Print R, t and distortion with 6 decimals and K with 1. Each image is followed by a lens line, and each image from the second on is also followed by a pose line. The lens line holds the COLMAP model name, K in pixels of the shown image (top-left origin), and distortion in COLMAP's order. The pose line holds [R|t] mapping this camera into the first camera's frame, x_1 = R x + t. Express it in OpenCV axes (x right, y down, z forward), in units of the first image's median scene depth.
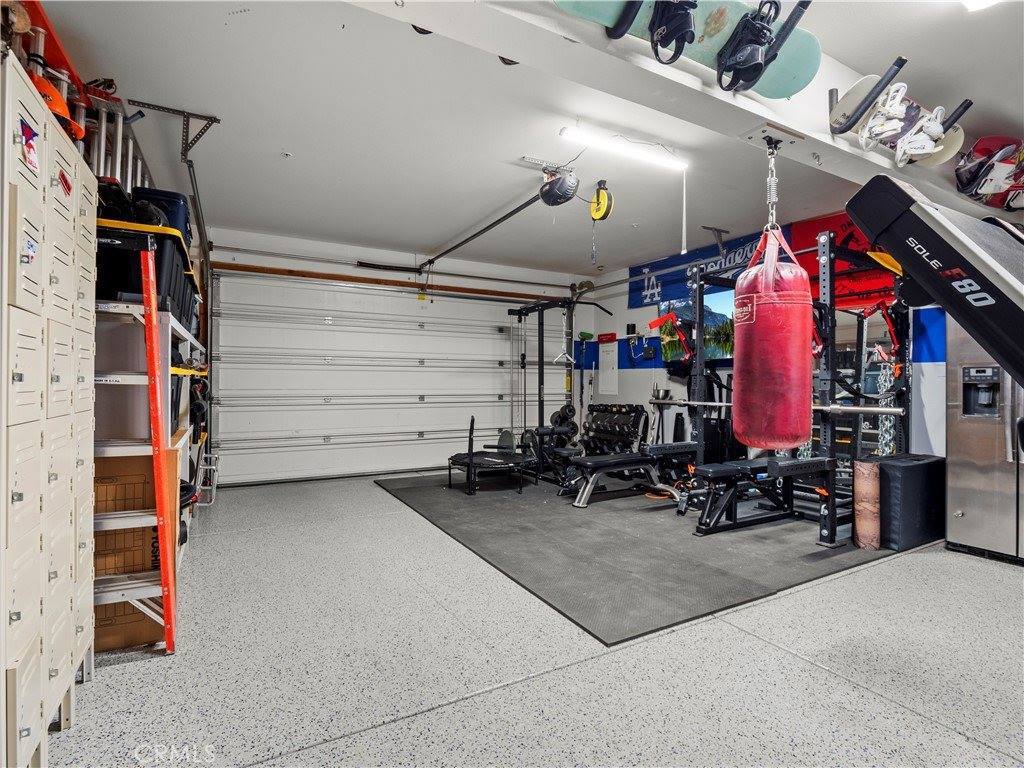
lens RADIAL K [[499.5, 0, 510.4], [0, 499.5, 382.6], [0, 0, 1]] dist [-0.010160, 0.000380]
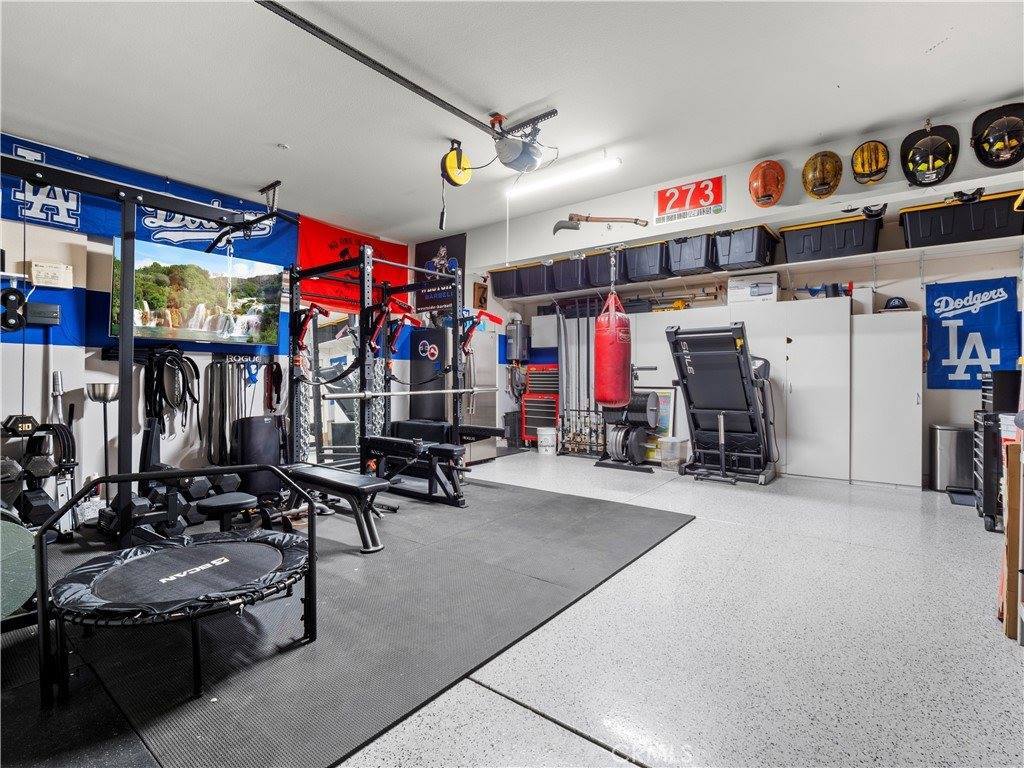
lens RADIAL K [[499.5, 0, 511.0], [0, 499.5, 379.5], [0, 0, 1]] dist [-0.010160, 0.000380]
pose [[-0.363266, -0.013889, 0.931582, -0.447086], [-0.000528, 0.999892, 0.014701, 0.001250], [-0.931685, 0.004849, -0.363234, 0.827974]]
